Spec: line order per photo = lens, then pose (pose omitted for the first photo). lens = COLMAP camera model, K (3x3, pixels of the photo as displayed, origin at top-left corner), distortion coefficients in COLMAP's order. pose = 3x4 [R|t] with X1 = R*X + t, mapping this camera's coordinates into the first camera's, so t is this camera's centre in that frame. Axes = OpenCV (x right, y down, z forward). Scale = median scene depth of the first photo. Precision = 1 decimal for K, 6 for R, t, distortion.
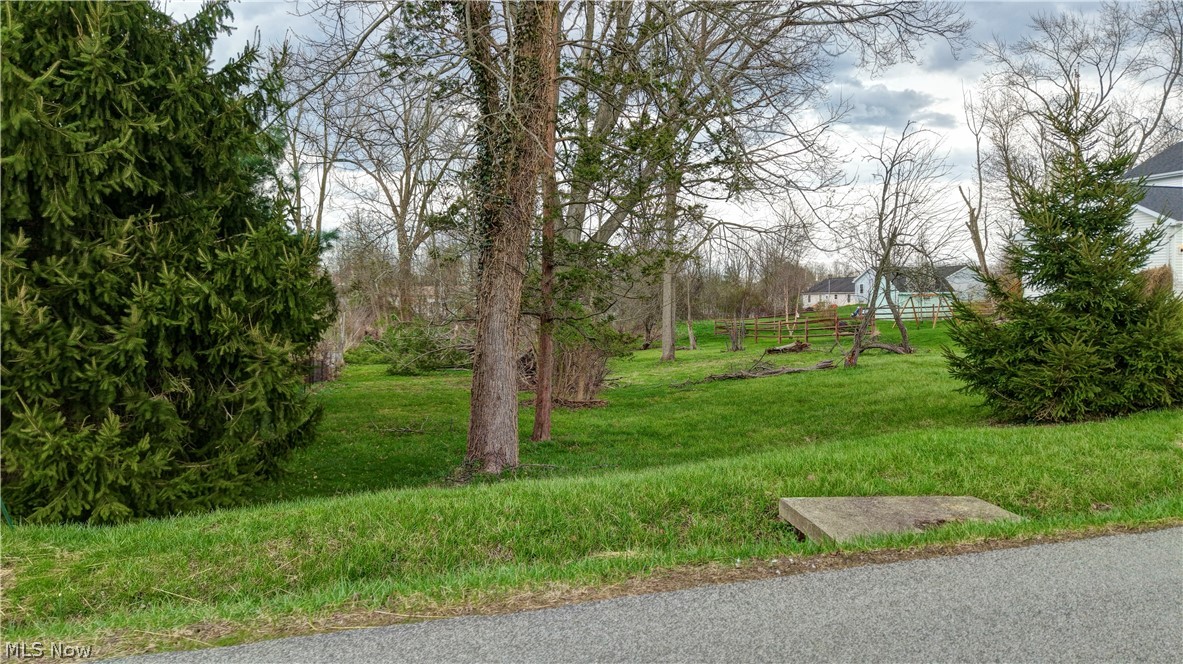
lens RADIAL K [[818.4, 0, 595.8], [0, 818.4, 335.6], [0, 0, 1]] dist [0.031064, -0.001647]
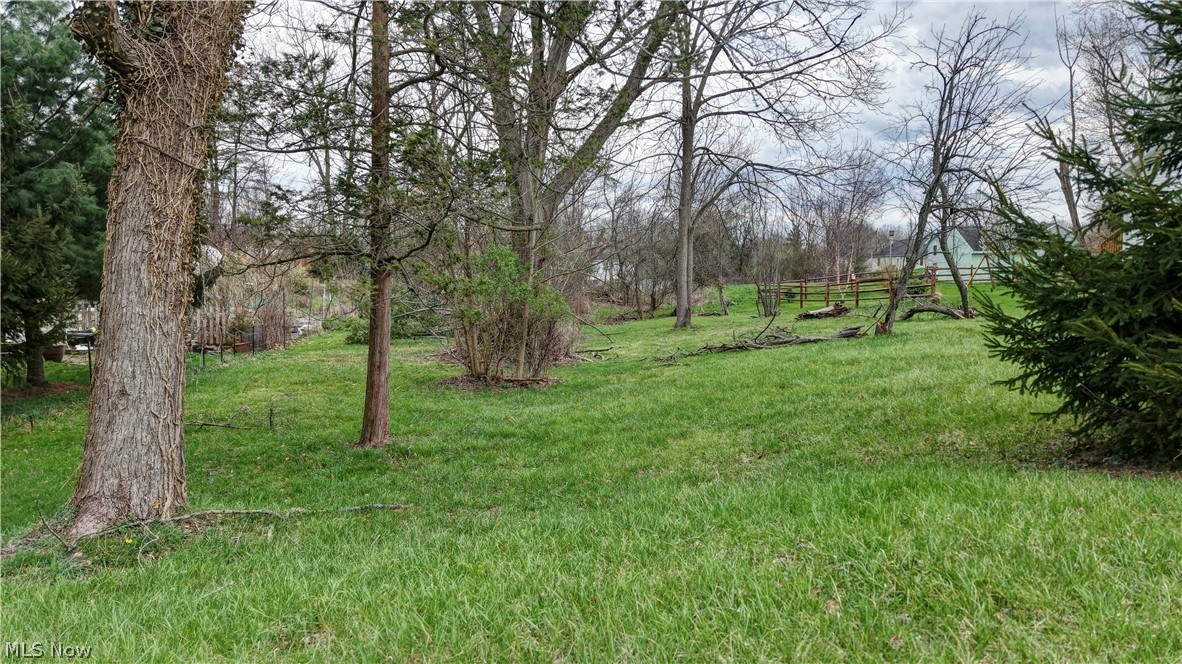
lens RADIAL K [[817.7, 0, 595.3], [0, 817.7, 335.6], [0, 0, 1]] dist [0.031064, -0.001647]
pose [[0.996367, 0.001959, -0.085140, 0.095544], [0.001445, 0.999203, 0.039898, 0.007059], [0.085150, -0.039876, 0.995570, 0.196535]]
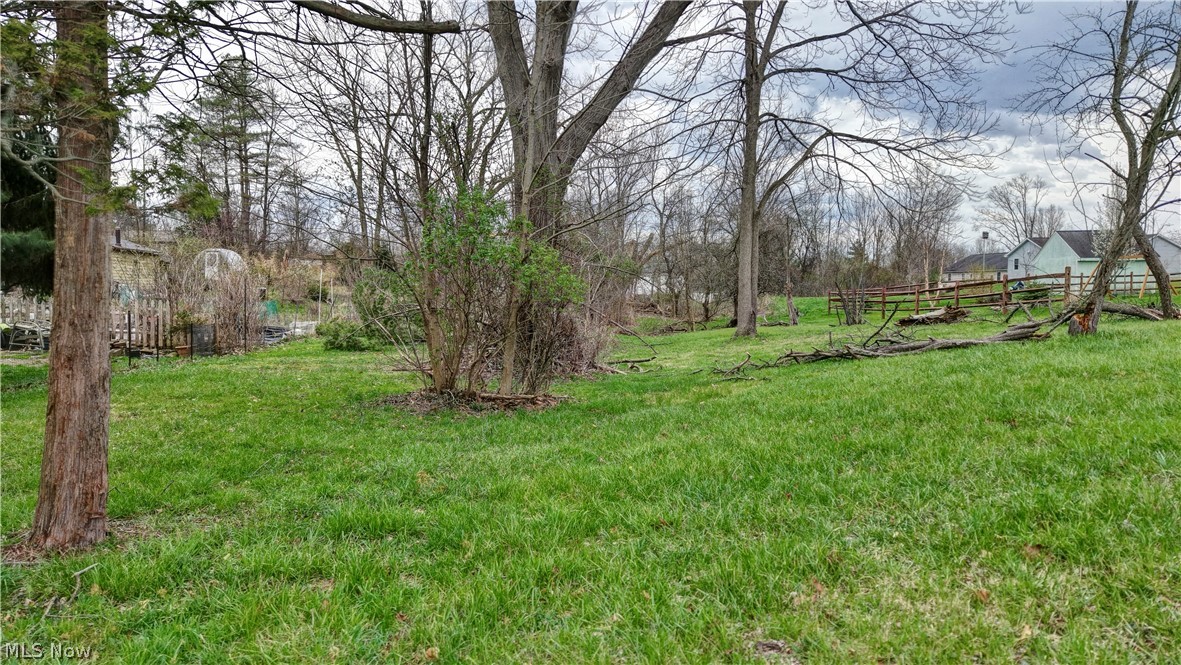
lens RADIAL K [[817.8, 0, 570.1], [0, 817.8, 318.8], [0, 0, 1]] dist [0.001340, 0.002493]
pose [[0.984503, 0.006180, -0.175258, 0.086977], [-0.007046, 0.999966, -0.004318, 0.027881], [0.175226, 0.005486, 0.984513, 0.416622]]
